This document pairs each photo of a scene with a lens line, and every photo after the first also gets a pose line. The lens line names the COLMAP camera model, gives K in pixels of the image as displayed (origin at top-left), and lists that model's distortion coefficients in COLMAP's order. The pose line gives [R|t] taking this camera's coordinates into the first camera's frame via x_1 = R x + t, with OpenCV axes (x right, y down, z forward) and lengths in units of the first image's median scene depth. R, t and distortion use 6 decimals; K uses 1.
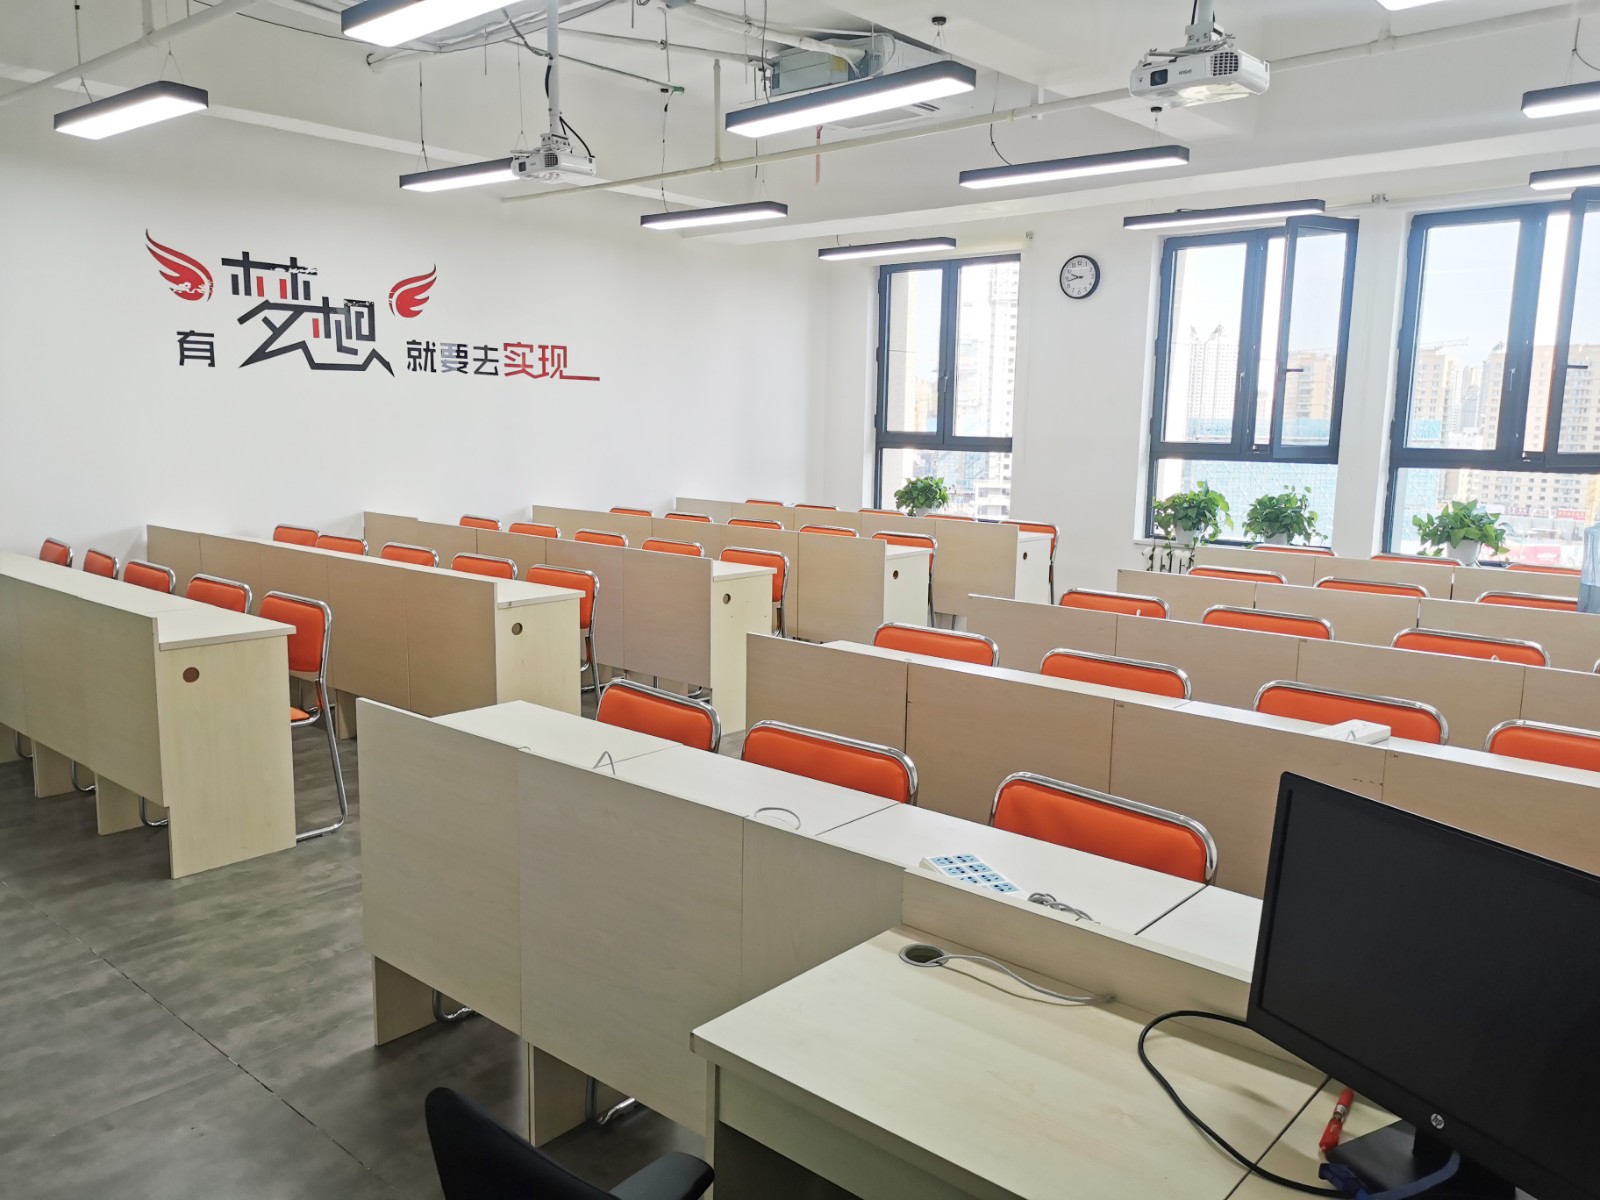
lens RADIAL K [[1221.9, 0, 799.3], [0, 1221.9, 604.2], [0, 0, 1]] dist [0.059156, -0.046345]
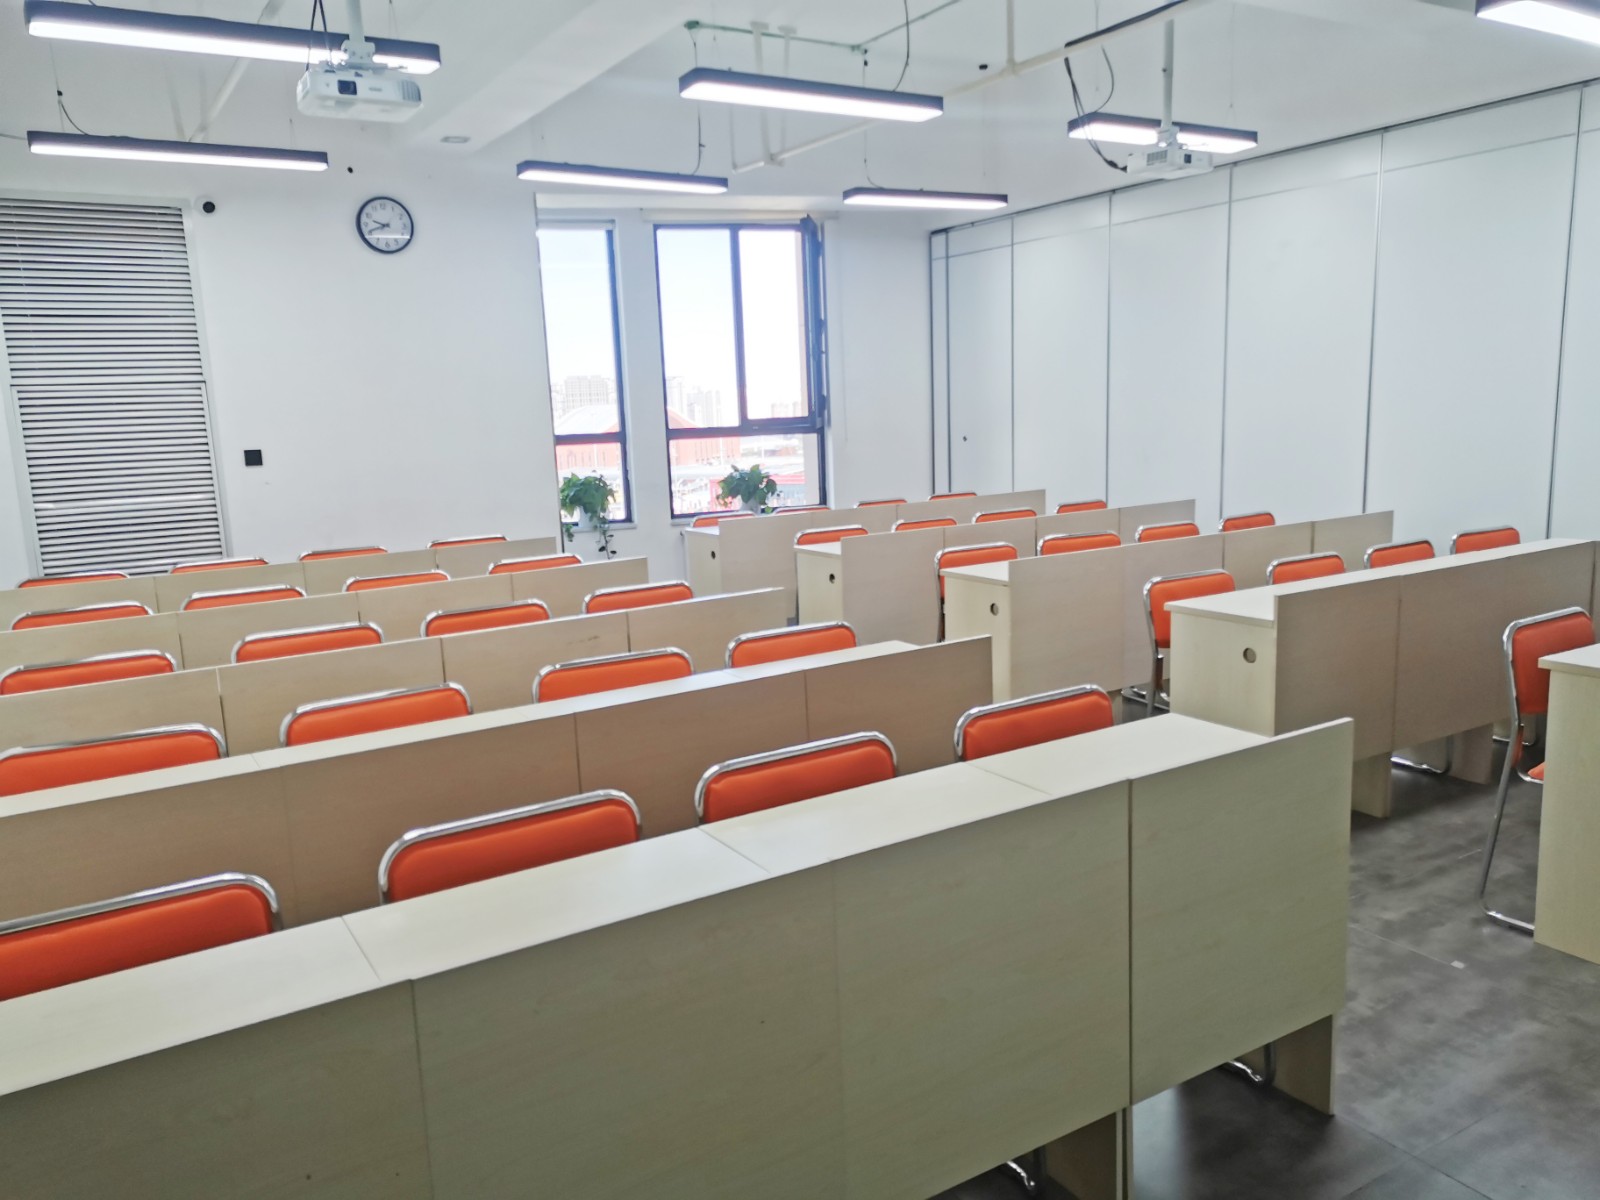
lens RADIAL K [[1221.9, 0, 799.3], [0, 1221.9, 604.2], [0, 0, 1]] dist [0.059156, -0.046345]
pose [[0.286347, -0.187954, 0.939510, -0.601526], [0.200100, 0.970679, 0.133203, -0.098420], [-0.936998, 0.149854, 0.315561, 0.580871]]
